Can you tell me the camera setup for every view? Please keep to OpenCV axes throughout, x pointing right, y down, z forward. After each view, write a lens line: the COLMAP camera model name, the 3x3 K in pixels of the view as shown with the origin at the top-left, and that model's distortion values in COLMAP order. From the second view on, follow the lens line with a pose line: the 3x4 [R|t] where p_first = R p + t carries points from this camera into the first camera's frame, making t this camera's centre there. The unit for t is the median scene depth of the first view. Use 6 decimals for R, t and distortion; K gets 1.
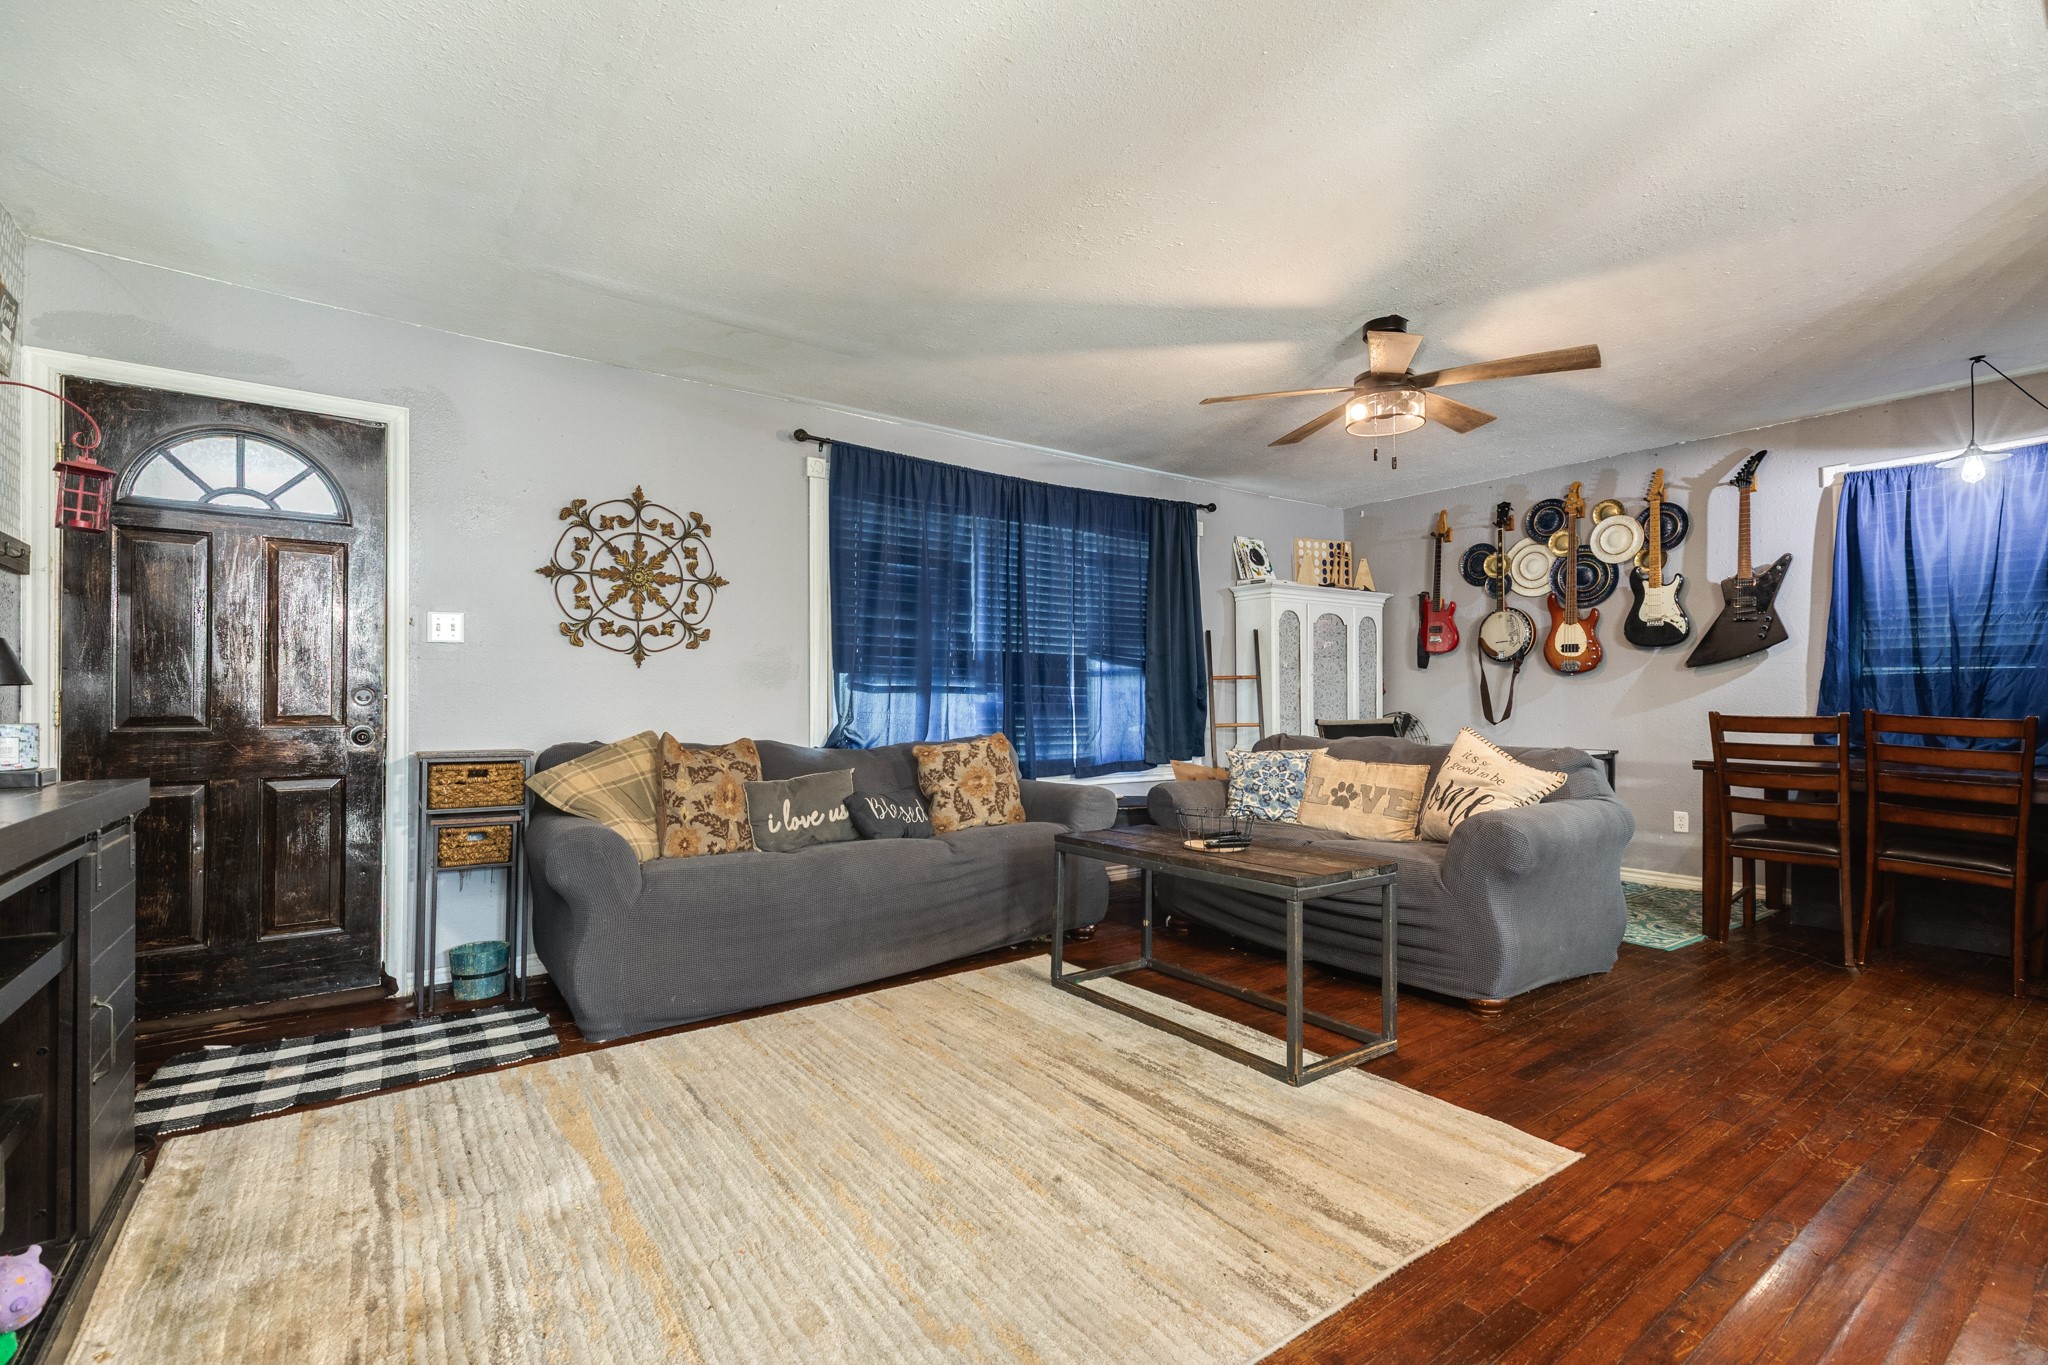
lens RADIAL K [[910.4, 0, 1025.2], [0, 910.4, 692.3], [0, 0, 1]] dist [0.003560, 0.000433]
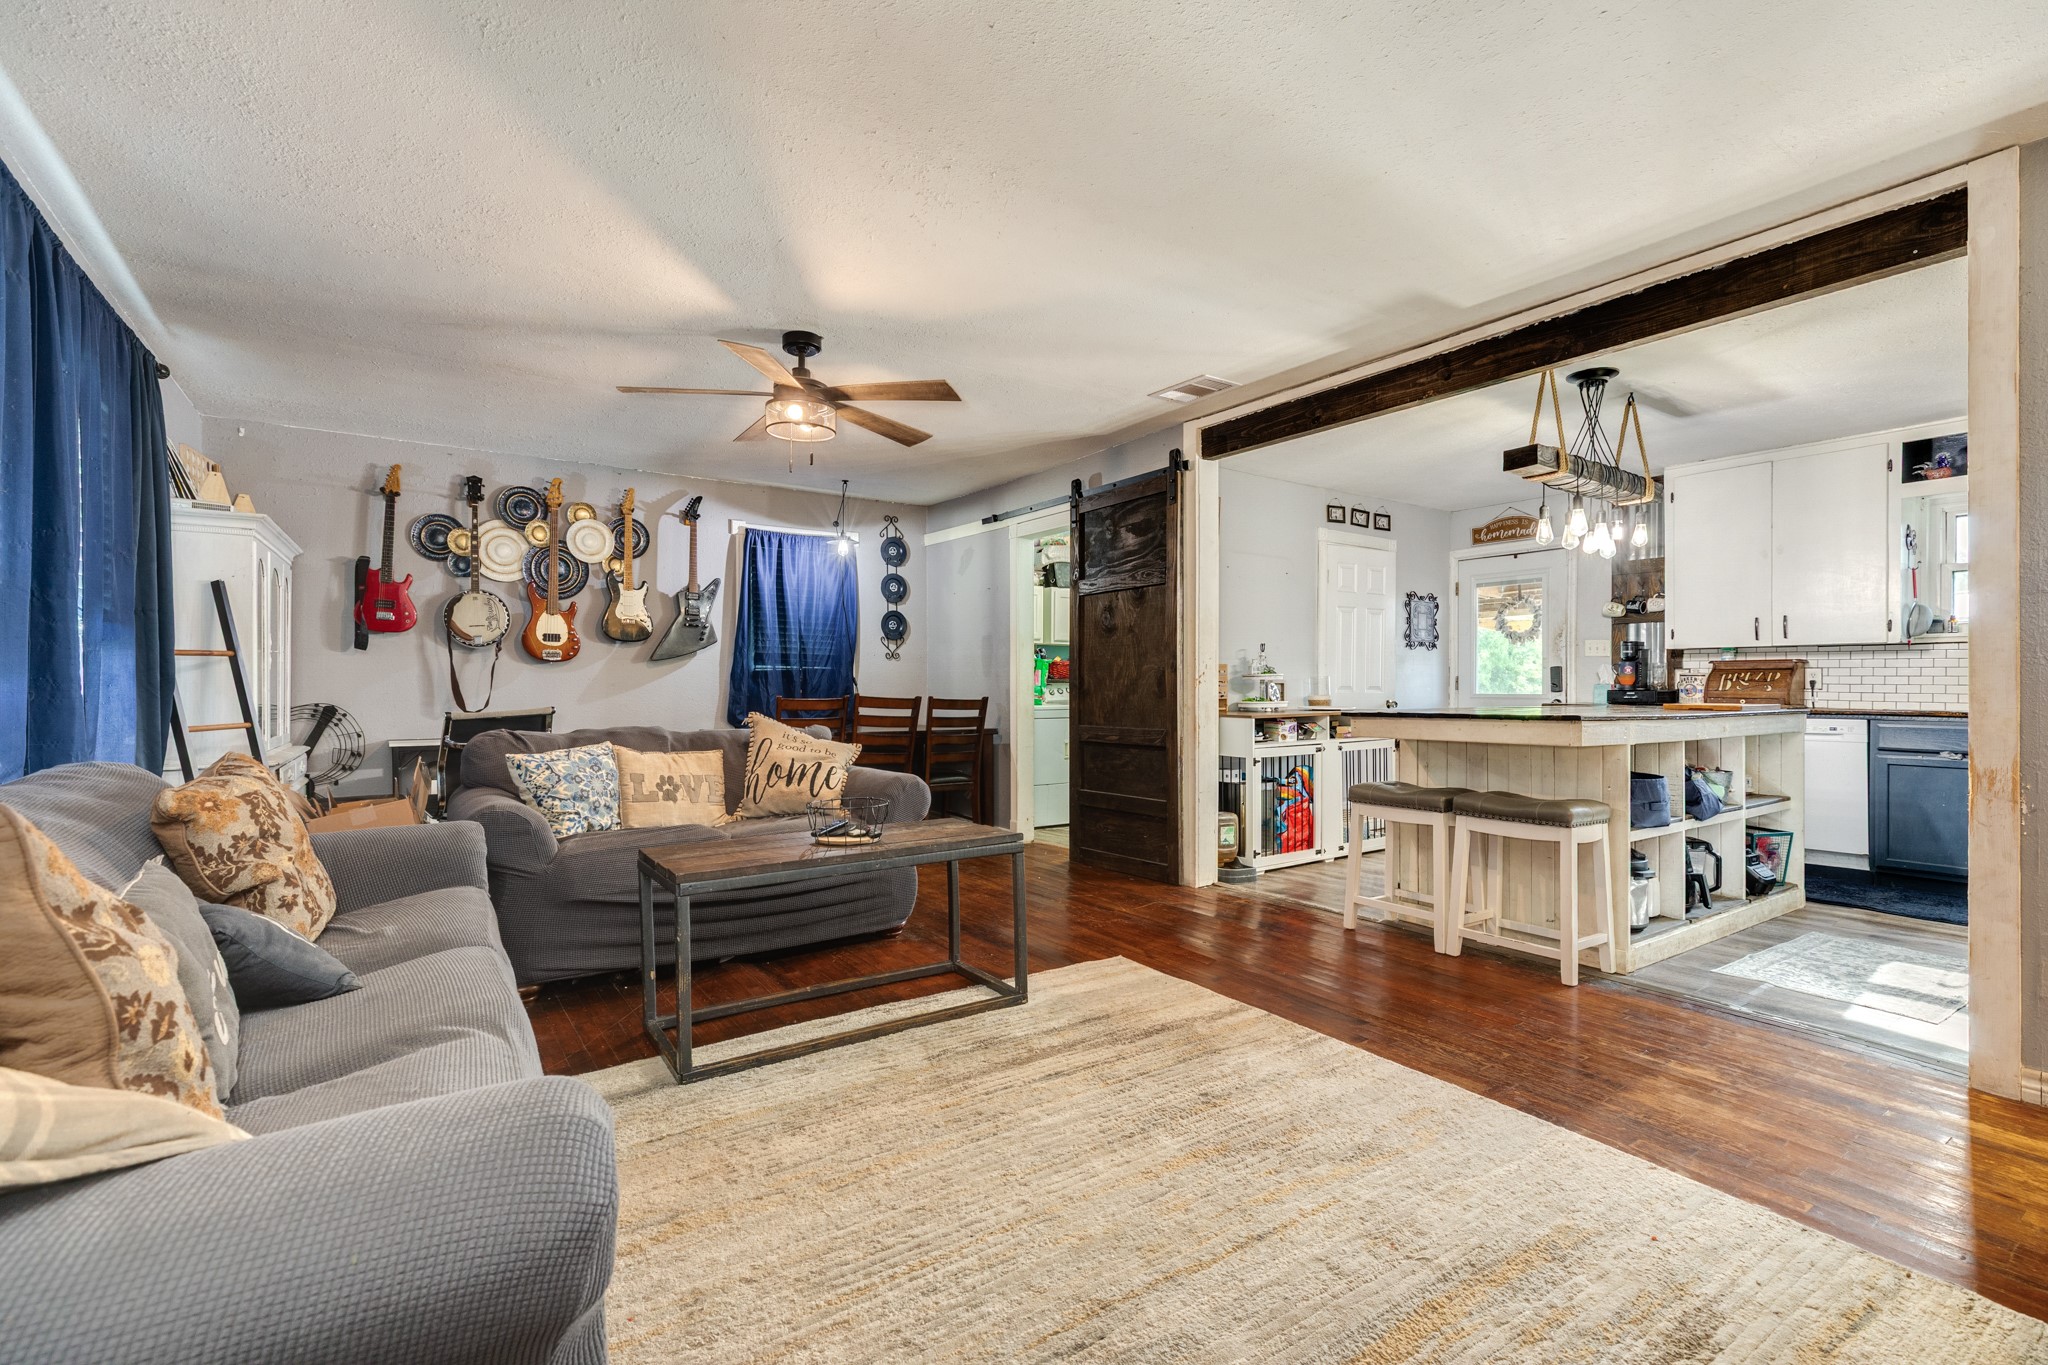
lens RADIAL K [[910.4, 0, 1020.3], [0, 910.4, 686.7], [0, 0, 1]] dist [0.003560, 0.000433]
pose [[0.031244, 0.001194, 0.999511, -0.542781], [-0.006961, 0.999975, -0.000977, 0.005731], [-0.999488, -0.006927, 0.031251, 0.570209]]
